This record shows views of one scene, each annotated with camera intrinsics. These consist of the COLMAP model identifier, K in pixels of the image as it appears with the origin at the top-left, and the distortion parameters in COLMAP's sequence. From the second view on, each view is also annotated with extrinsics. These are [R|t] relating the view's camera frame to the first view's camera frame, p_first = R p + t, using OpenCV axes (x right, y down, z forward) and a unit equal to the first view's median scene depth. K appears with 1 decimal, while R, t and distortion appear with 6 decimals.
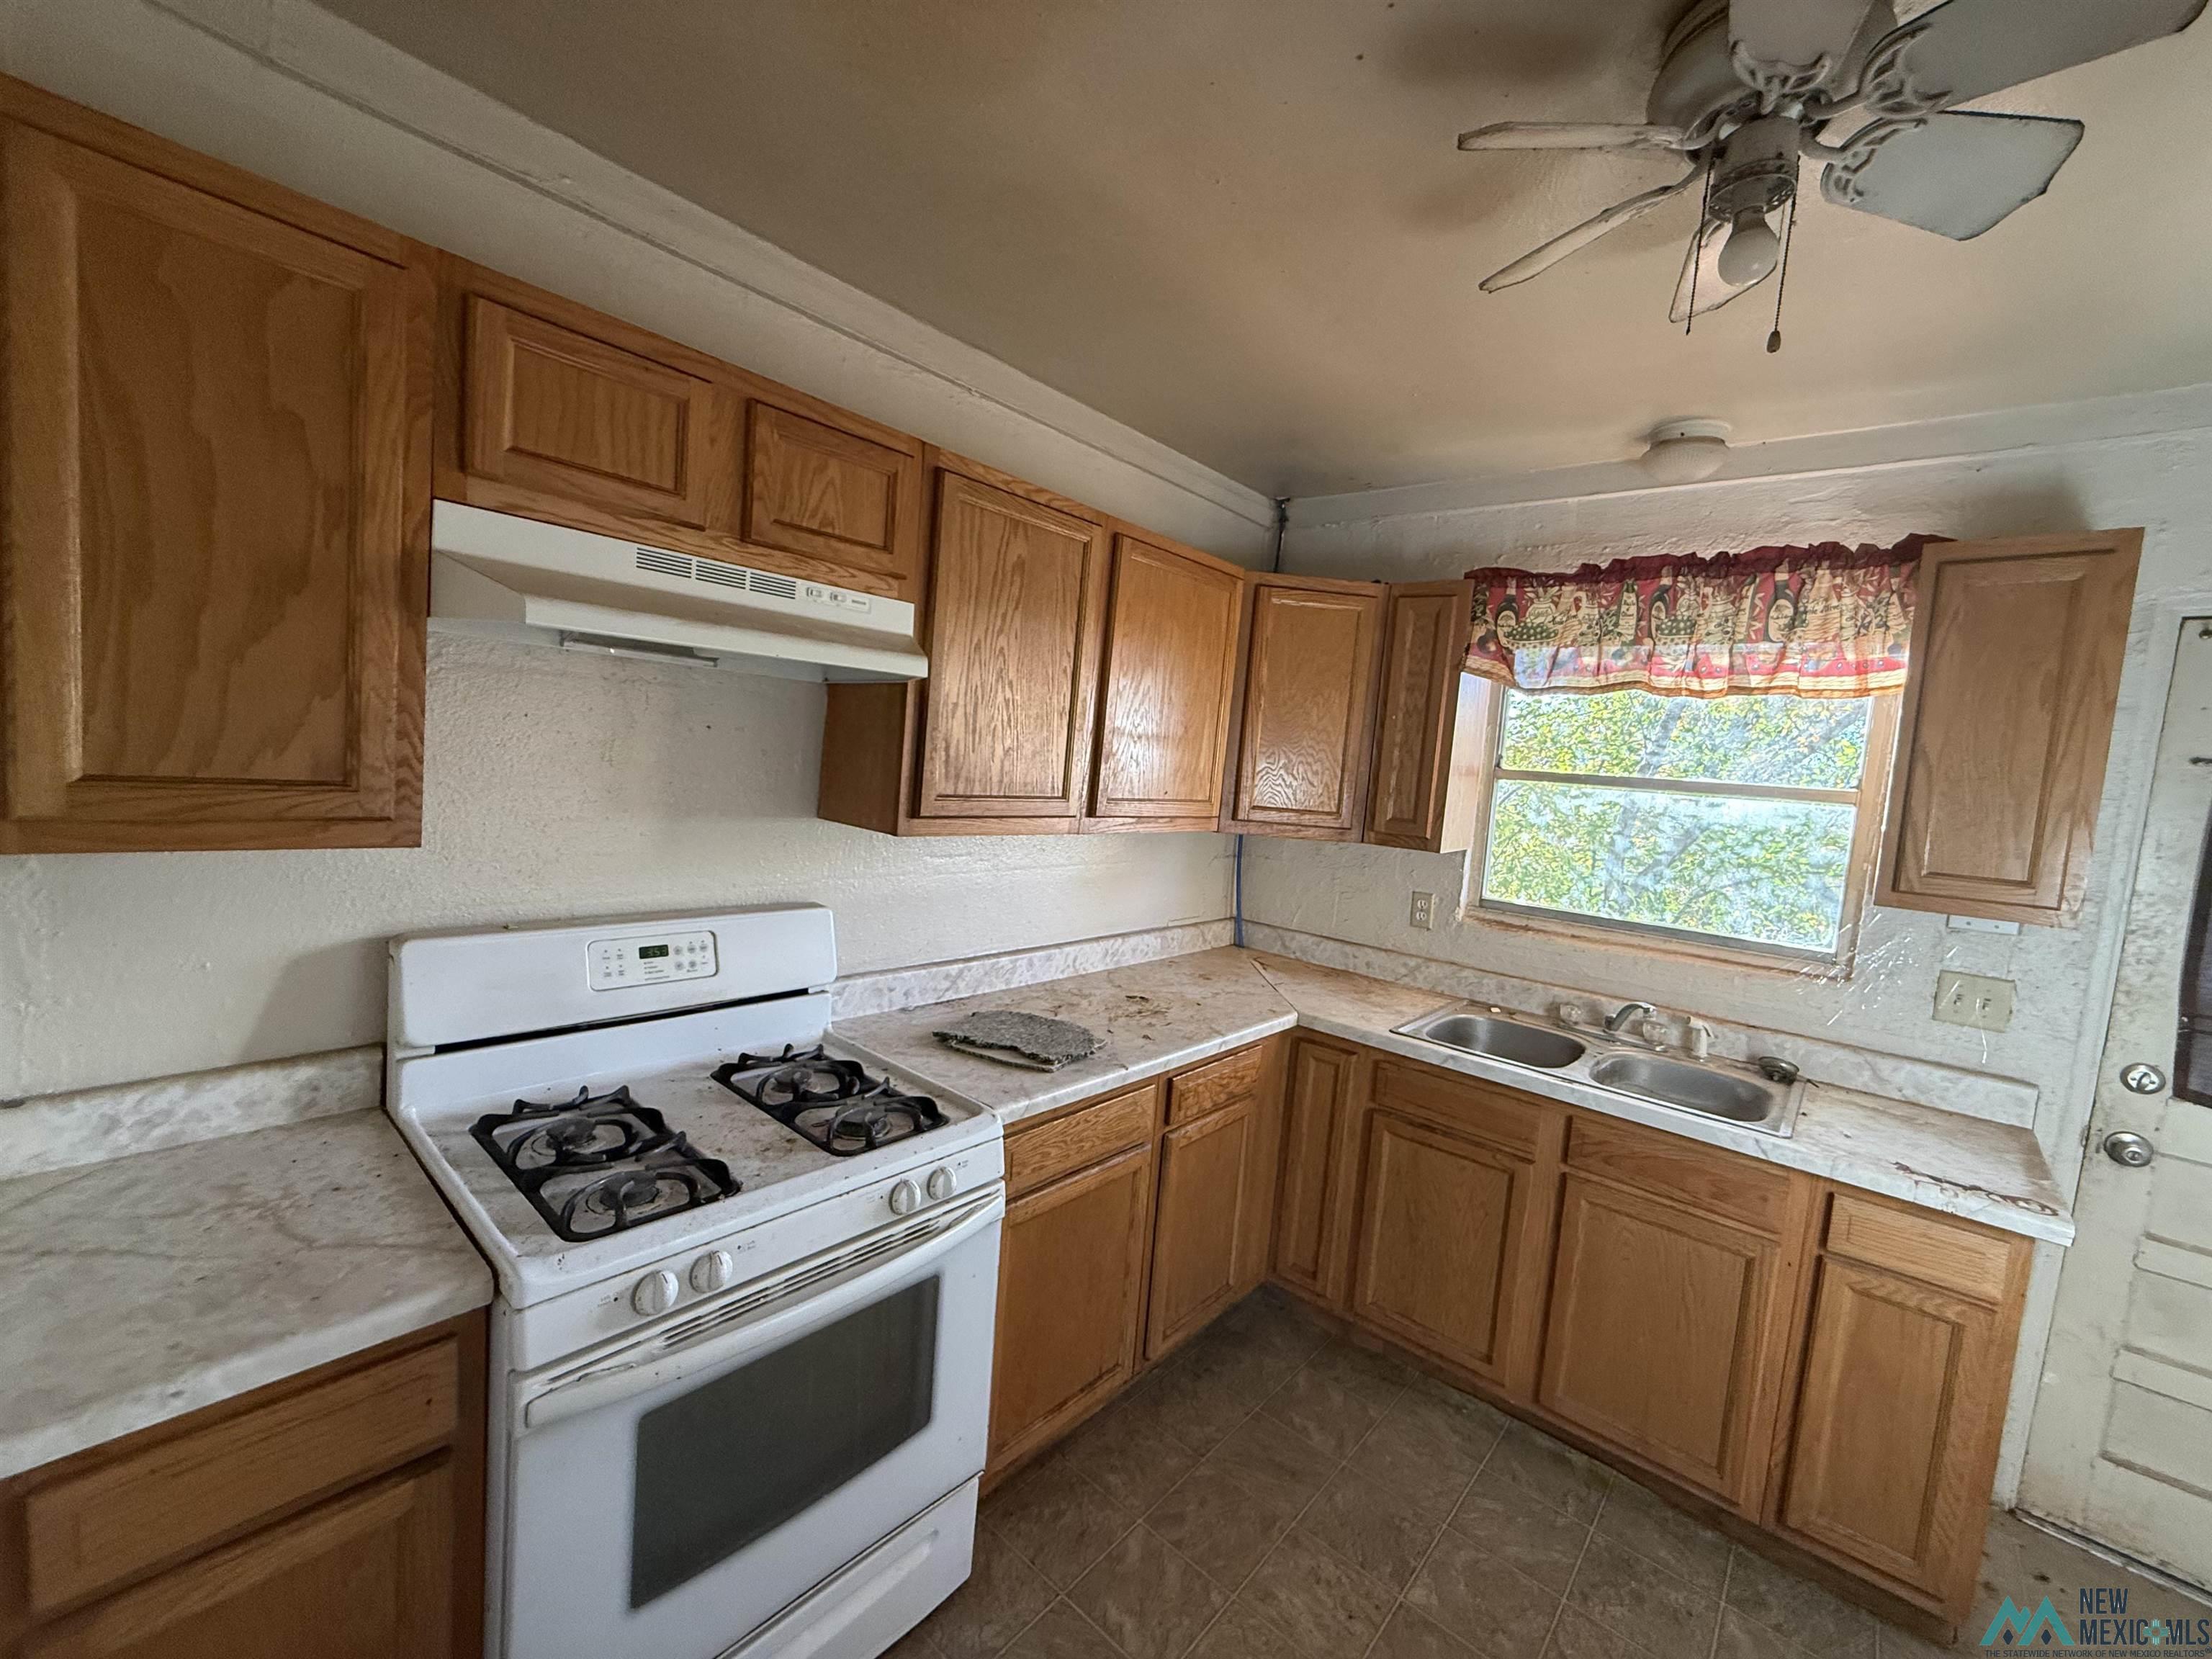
lens RADIAL K [[884.5, 0, 1099.9], [0, 884.5, 831.7], [0, 0, 1]] dist [0.001507, 0.000085]
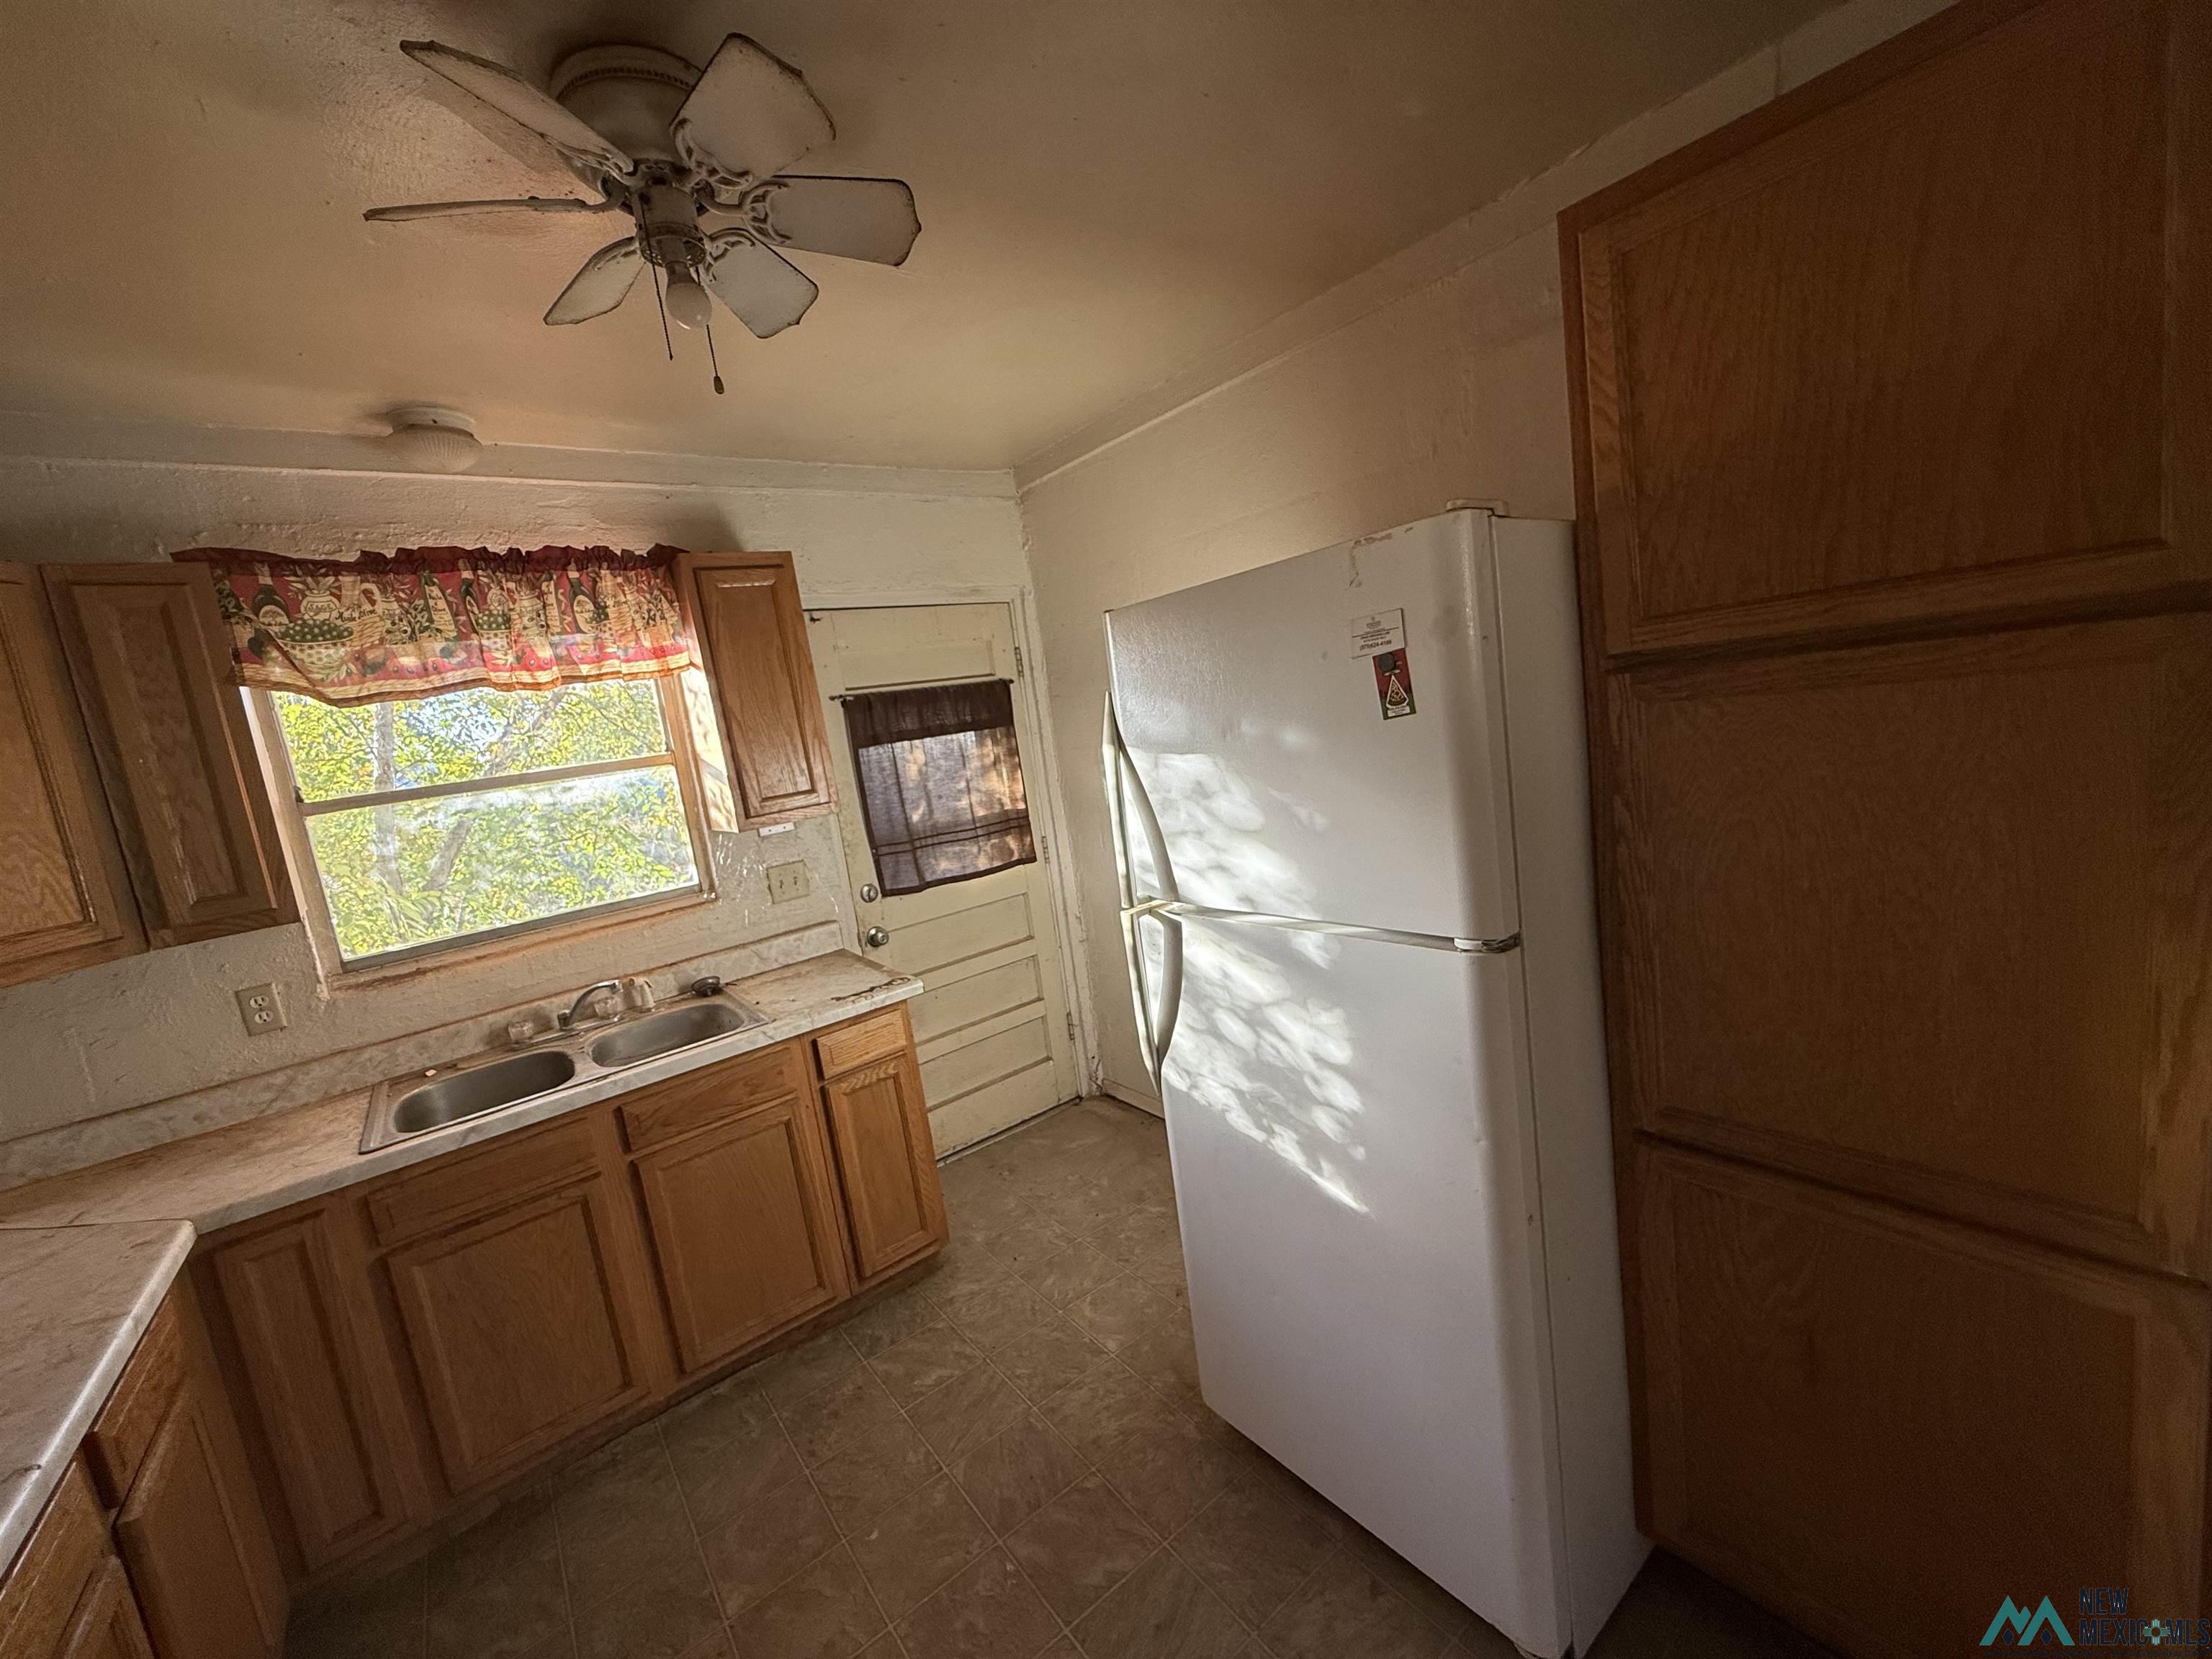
lens RADIAL K [[884.5, 0, 1099.9], [0, 884.5, 831.7], [0, 0, 1]] dist [0.001507, 0.000085]
pose [[0.185482, -0.243504, 0.951999, -0.235237], [0.237999, 0.951097, 0.196903, -0.042838], [-0.953390, 0.190053, 0.234365, 0.171345]]
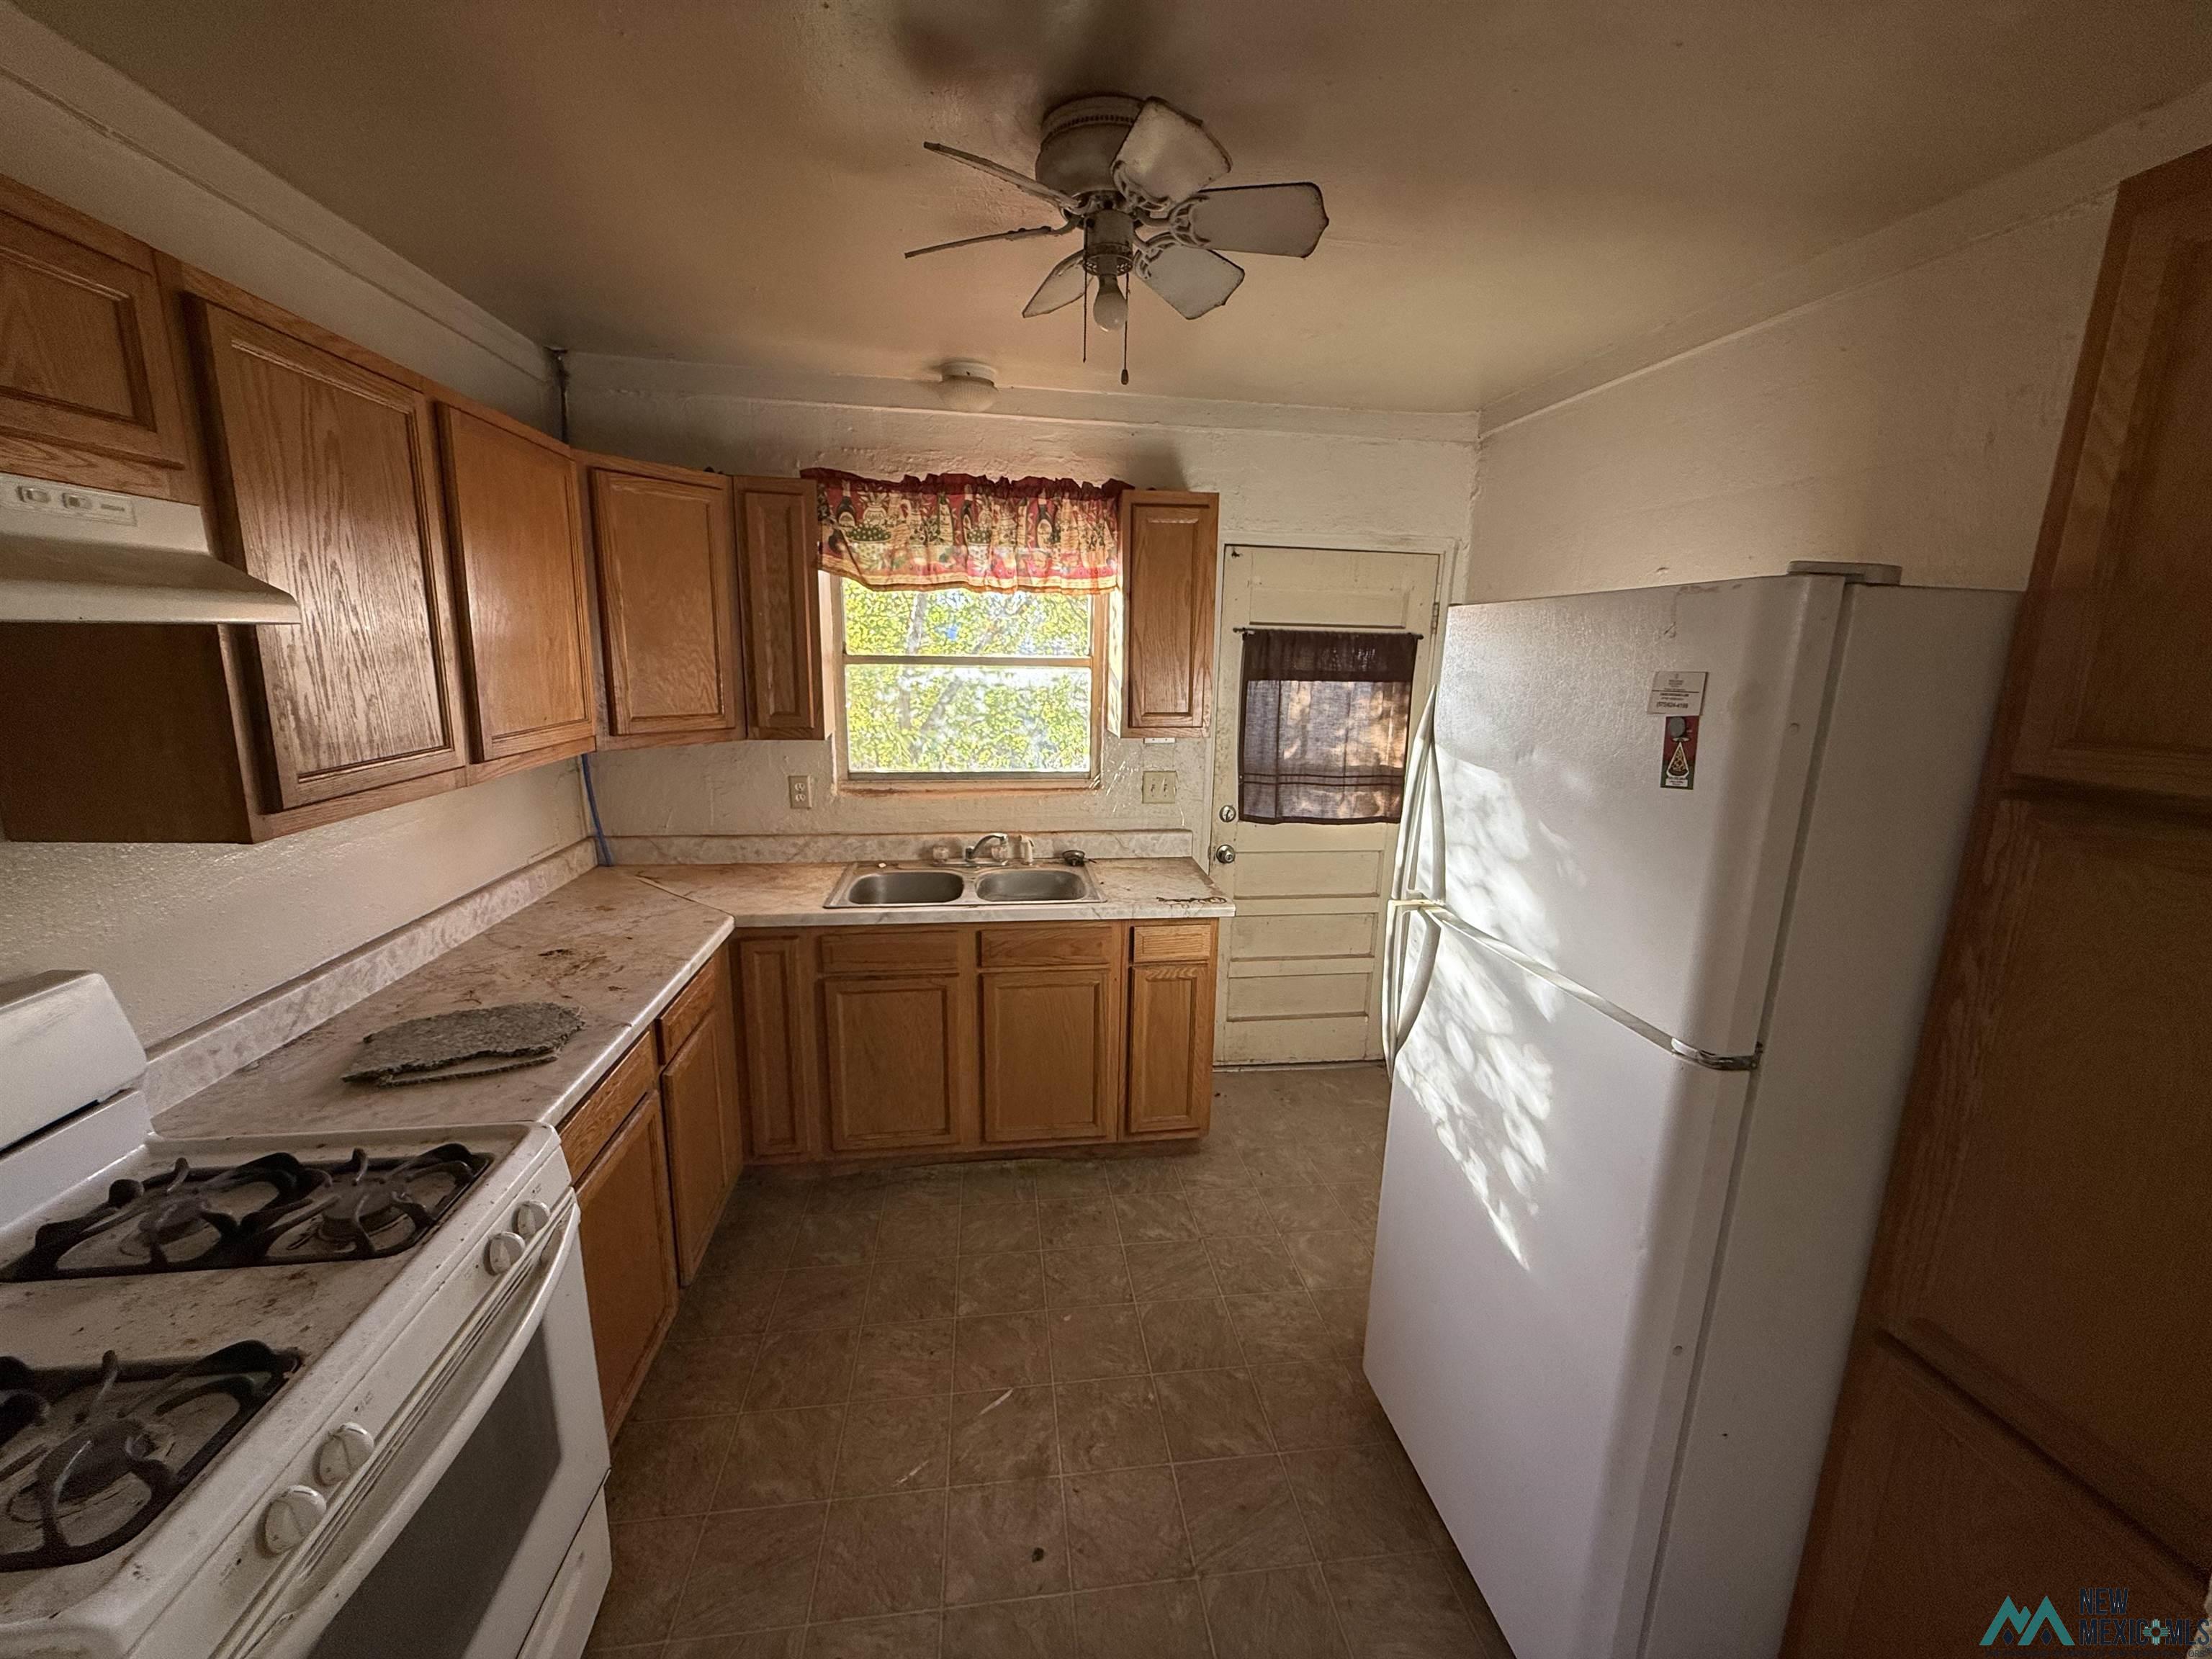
lens RADIAL K [[884.5, 0, 1099.9], [0, 884.5, 831.7], [0, 0, 1]] dist [0.001507, 0.000085]
pose [[0.659632, -0.220407, 0.718545, -0.240132], [0.097791, 0.973076, 0.208708, -0.071661], [-0.745200, -0.067403, 0.663426, 0.013419]]
